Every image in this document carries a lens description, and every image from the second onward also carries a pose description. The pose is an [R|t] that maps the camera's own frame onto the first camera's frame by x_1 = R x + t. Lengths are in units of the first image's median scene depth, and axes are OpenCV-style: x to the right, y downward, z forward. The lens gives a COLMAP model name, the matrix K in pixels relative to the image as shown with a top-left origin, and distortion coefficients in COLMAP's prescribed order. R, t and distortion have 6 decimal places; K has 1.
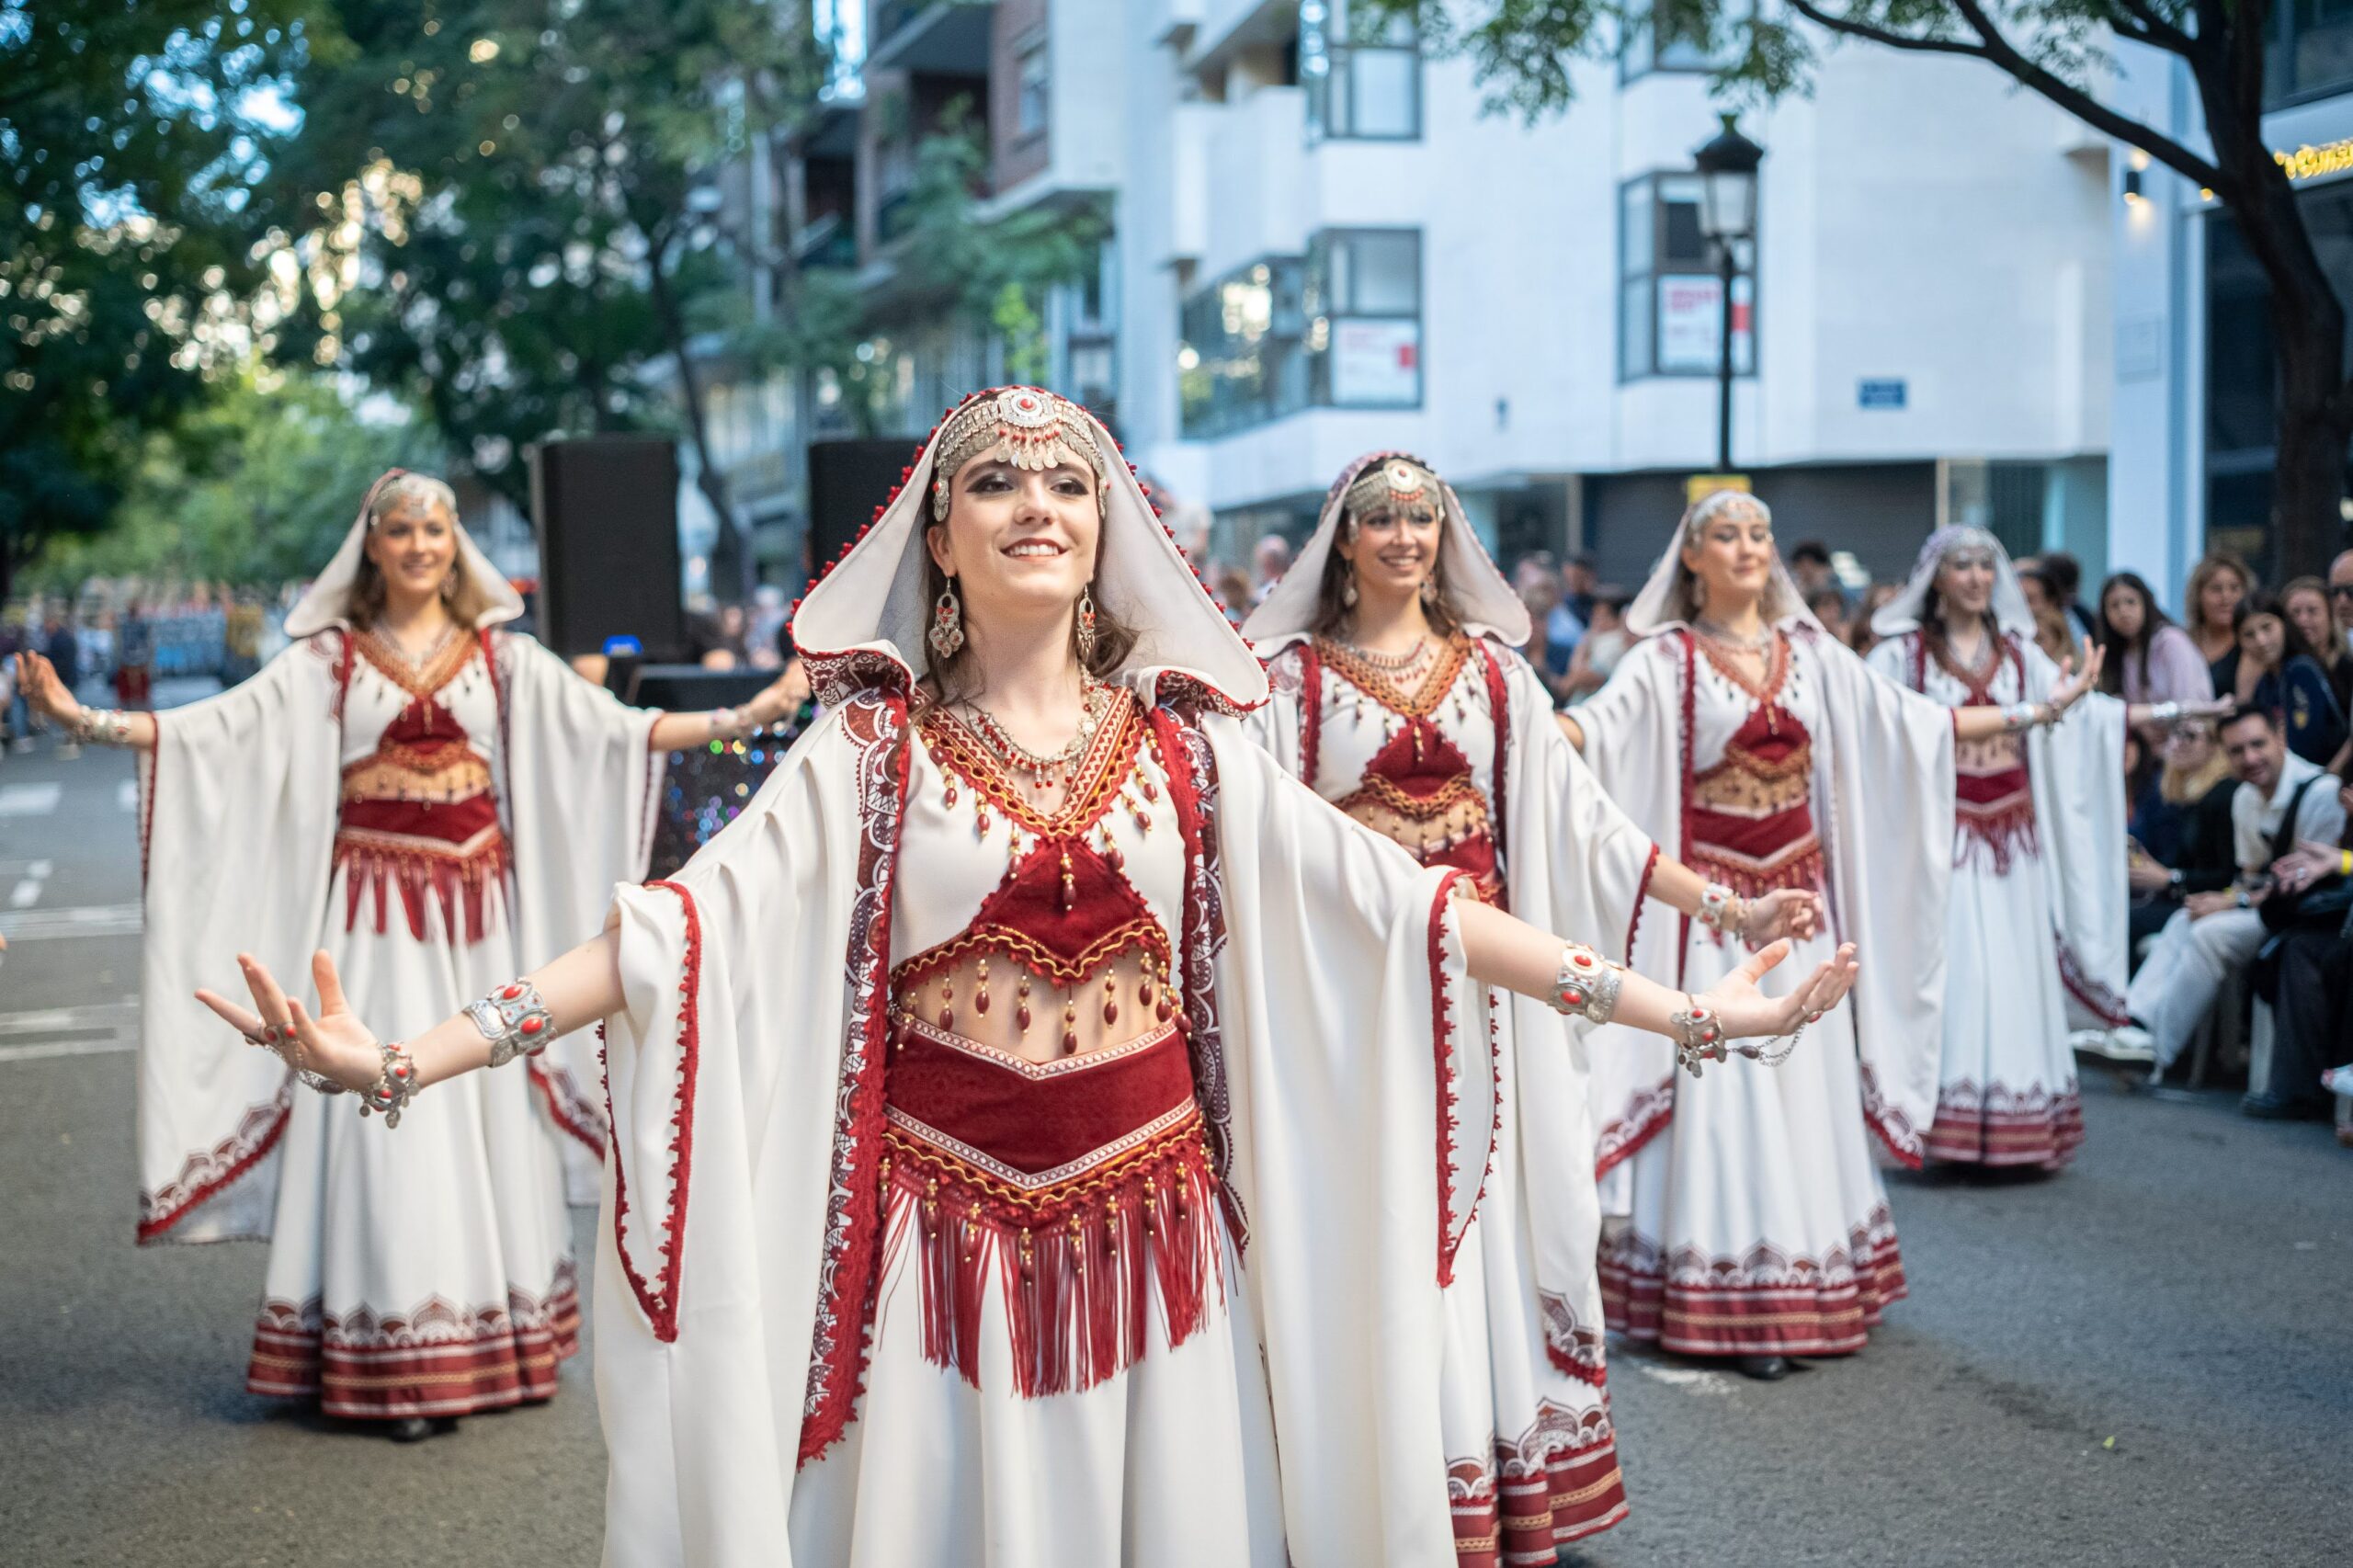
lens RADIAL K [[3930.2, 0, 1176.5], [0, 3930.2, 782.3], [0, 0, 1]] dist [-0.007185, 0.000000]
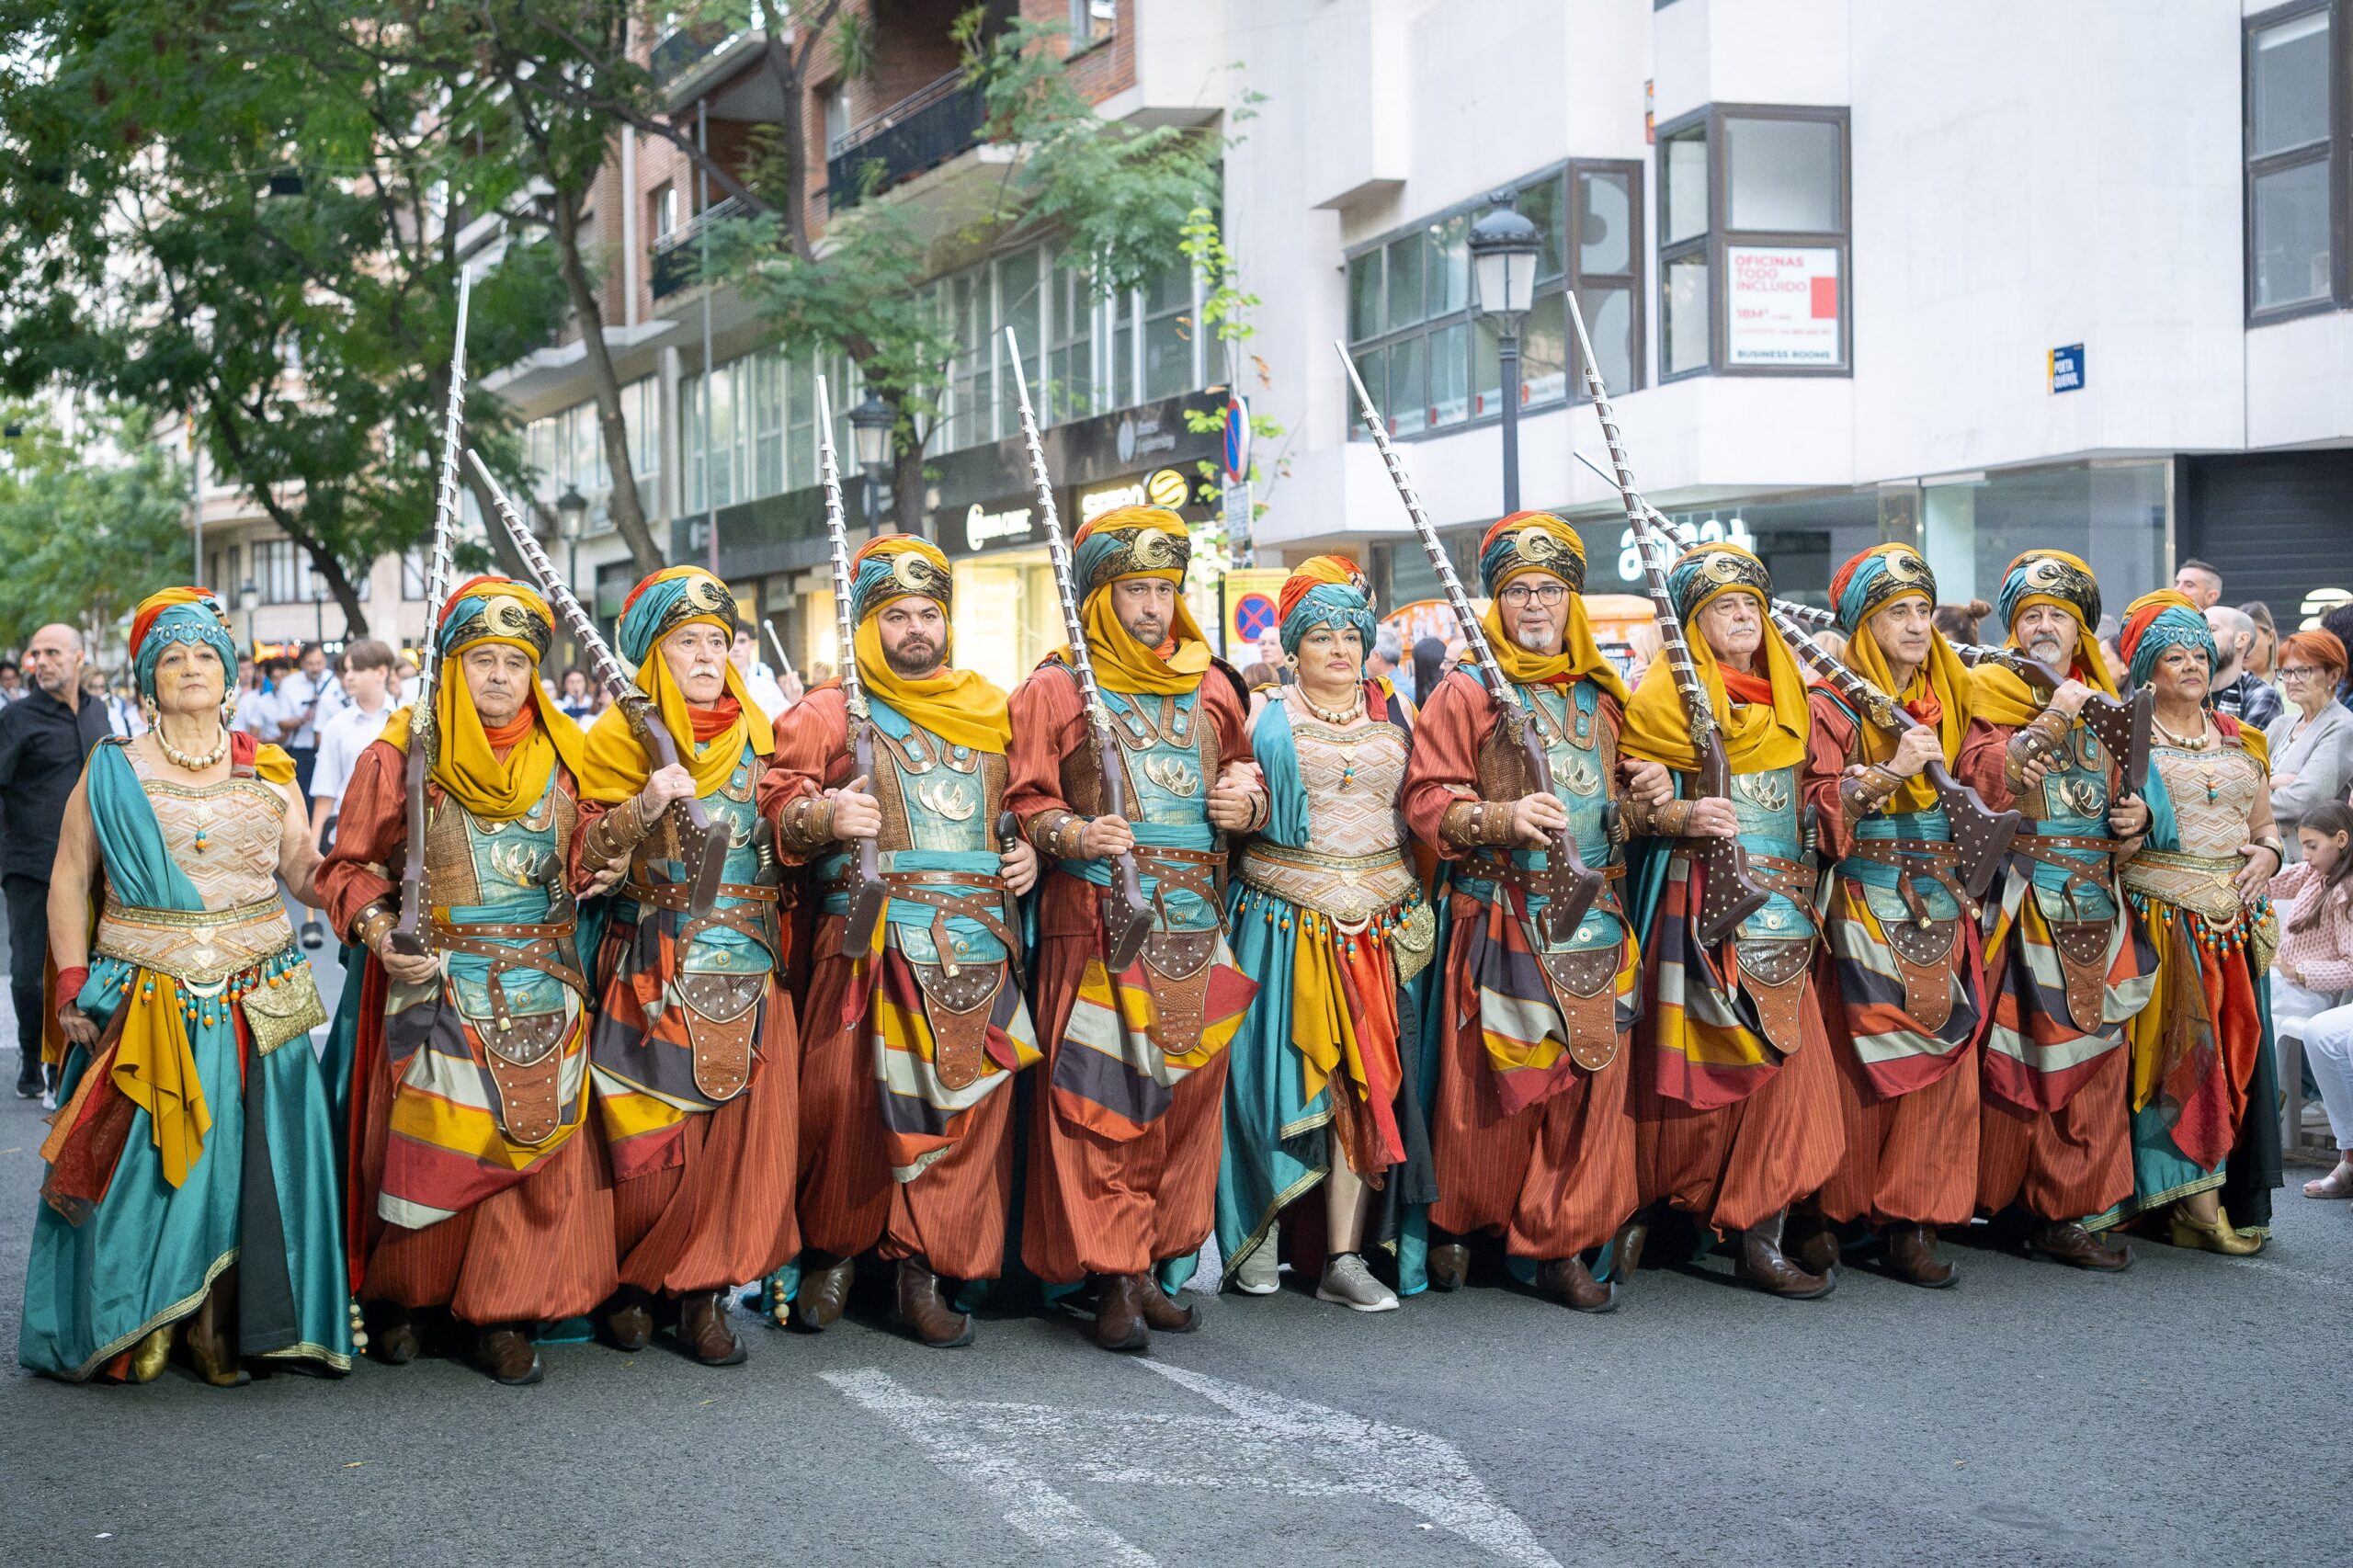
lens RADIAL K [[3930.2, 0, 1176.7], [0, 3930.2, 781.0], [0, 0, 1]] dist [-0.007185, 0.000000]
pose [[0.996939, -0.013974, 0.076921, -0.105867], [0.015176, 0.999771, -0.015057, -0.017013], [-0.076693, 0.016178, 0.996923, 0.337081]]
